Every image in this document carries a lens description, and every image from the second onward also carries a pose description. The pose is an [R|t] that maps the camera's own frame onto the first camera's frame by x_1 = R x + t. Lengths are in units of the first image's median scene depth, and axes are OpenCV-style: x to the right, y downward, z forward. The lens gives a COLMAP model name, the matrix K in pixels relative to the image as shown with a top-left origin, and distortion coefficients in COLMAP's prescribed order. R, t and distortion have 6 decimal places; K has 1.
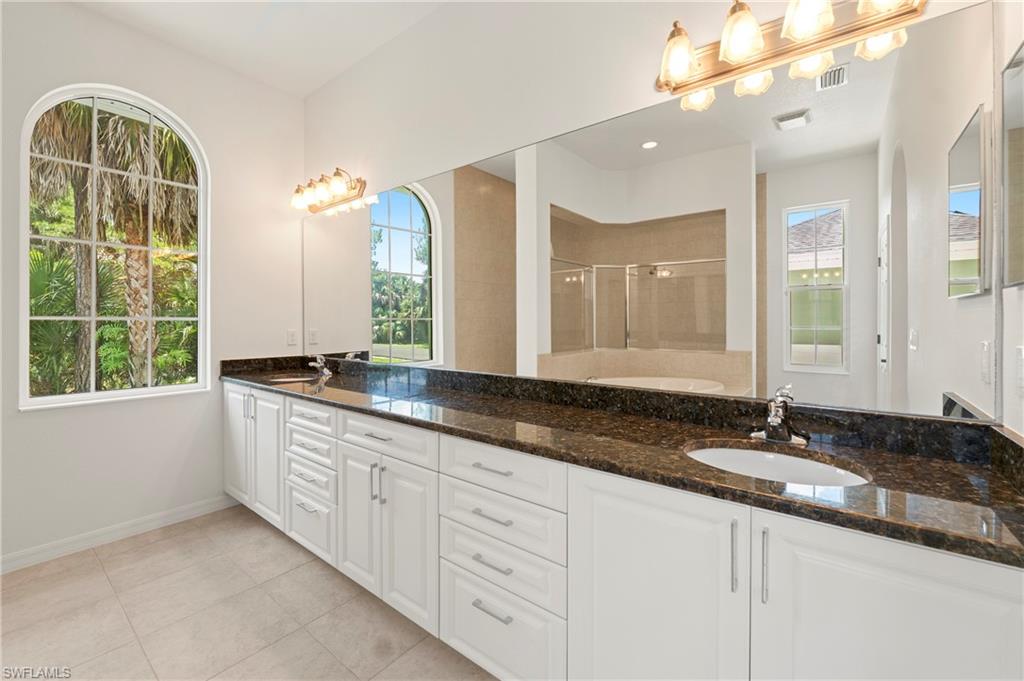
lens RADIAL K [[421.5, 0, 511.6], [0, 421.5, 319.1], [0, 0, 1]] dist [-0.010528, -0.000245]
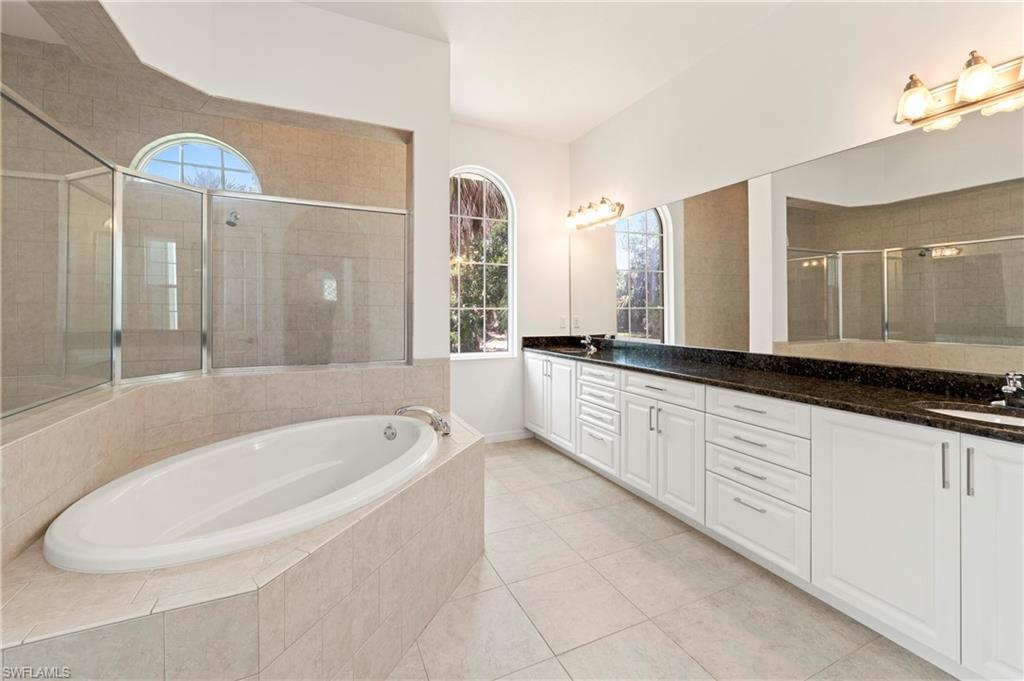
lens RADIAL K [[423.7, 0, 510.1], [0, 423.7, 307.7], [0, 0, 1]] dist [-0.003562, -0.000194]
pose [[0.889180, -0.002334, -0.457552, -0.059145], [0.002019, 0.999997, -0.001176, -0.002320], [0.457553, 0.000121, 0.889182, -0.376801]]
